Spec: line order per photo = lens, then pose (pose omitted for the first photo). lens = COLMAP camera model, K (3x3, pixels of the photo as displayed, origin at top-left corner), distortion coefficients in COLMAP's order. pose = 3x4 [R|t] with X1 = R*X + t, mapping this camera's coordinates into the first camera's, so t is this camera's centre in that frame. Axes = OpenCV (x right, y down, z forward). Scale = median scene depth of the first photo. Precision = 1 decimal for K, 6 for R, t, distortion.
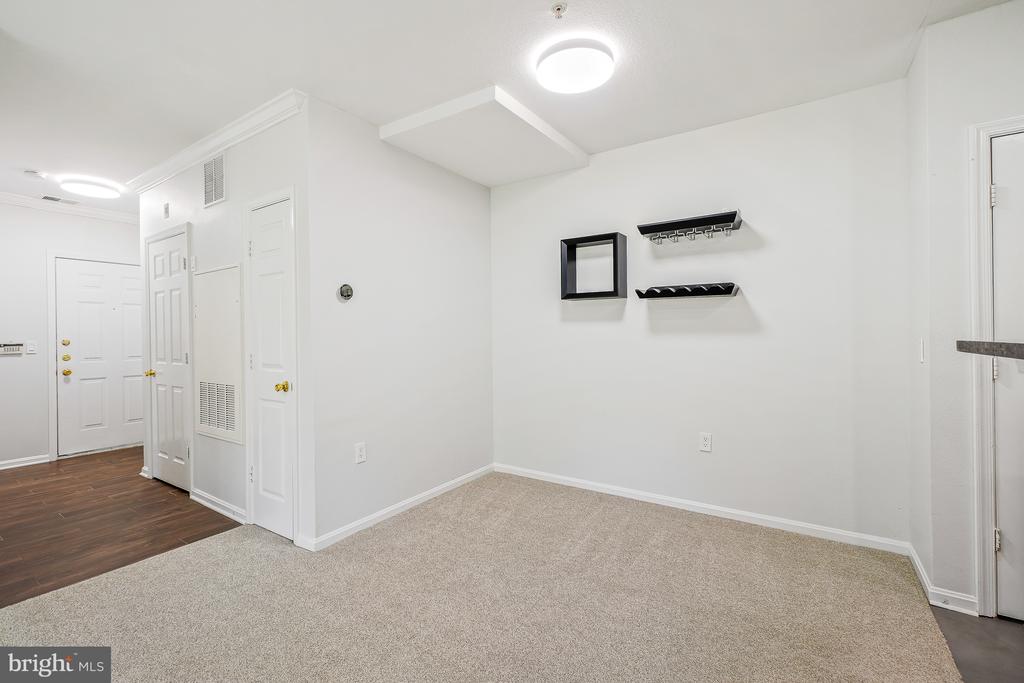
lens RADIAL K [[456.7, 0, 511.1], [0, 456.7, 333.9], [0, 0, 1]] dist [-0.003012, -0.000036]
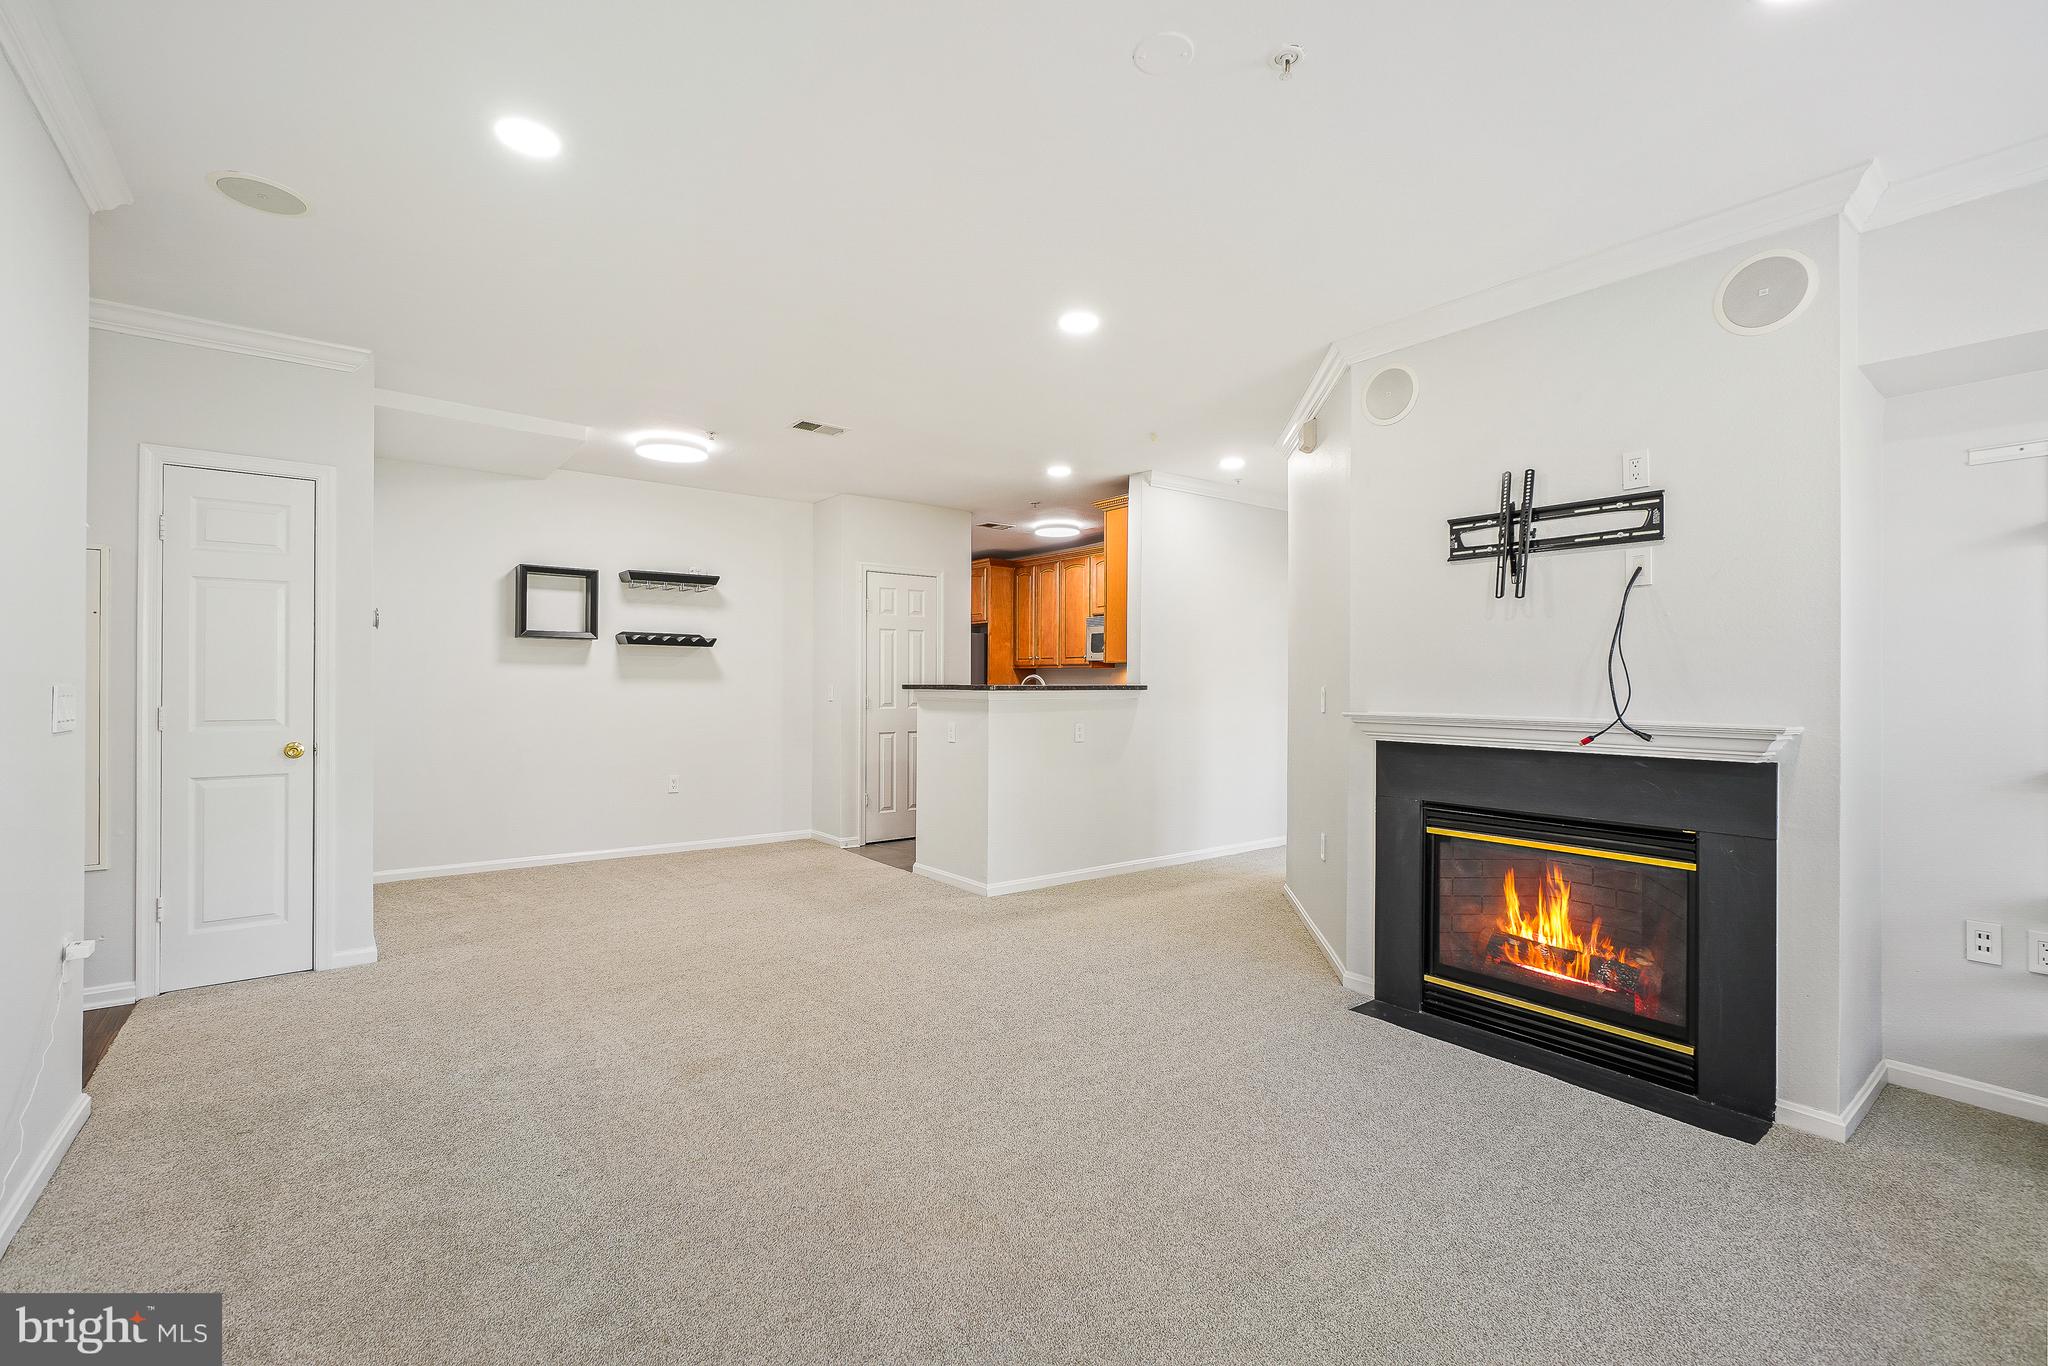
lens RADIAL K [[892.3, 0, 1023.4], [0, 892.3, 677.3], [0, 0, 1]] dist [-0.001967, 0.000003]
pose [[0.316874, 0.016223, 0.948329, -1.239122], [-0.006633, 0.999867, -0.014888, 0.016404], [-0.948445, -0.001573, 0.316939, -0.411898]]
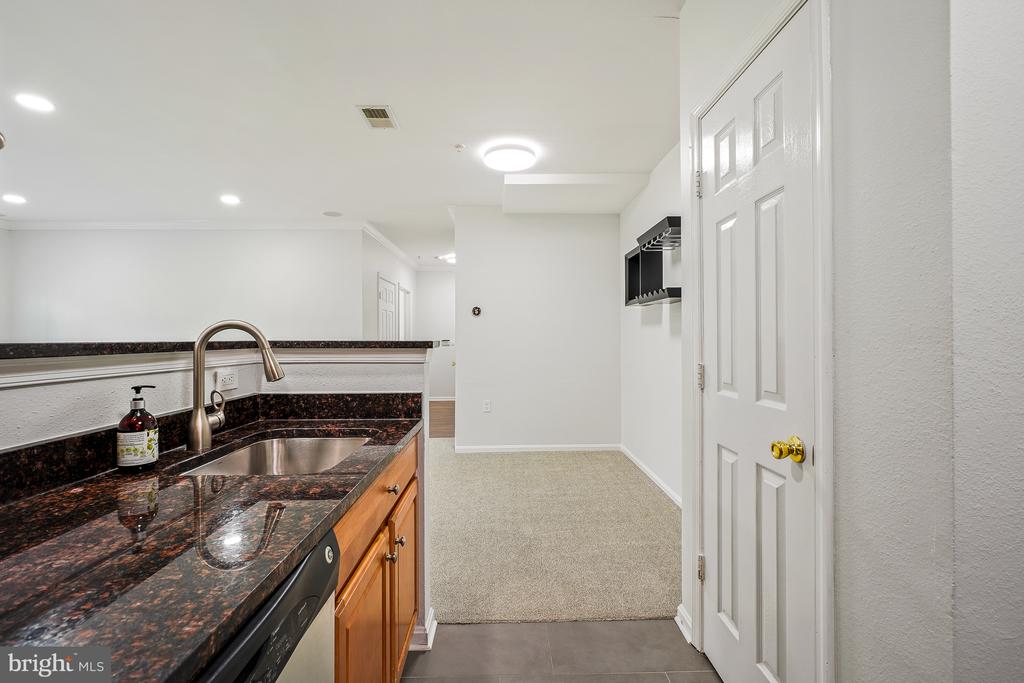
lens RADIAL K [[446.2, 0, 511.7], [0, 446.2, 338.7], [0, 0, 1]] dist [-0.001967, 0.000003]
pose [[0.579180, 0.009596, -0.815143, 0.985244], [-0.006296, 0.999954, 0.007299, -0.005494], [0.815175, 0.000904, 0.579214, 0.096850]]
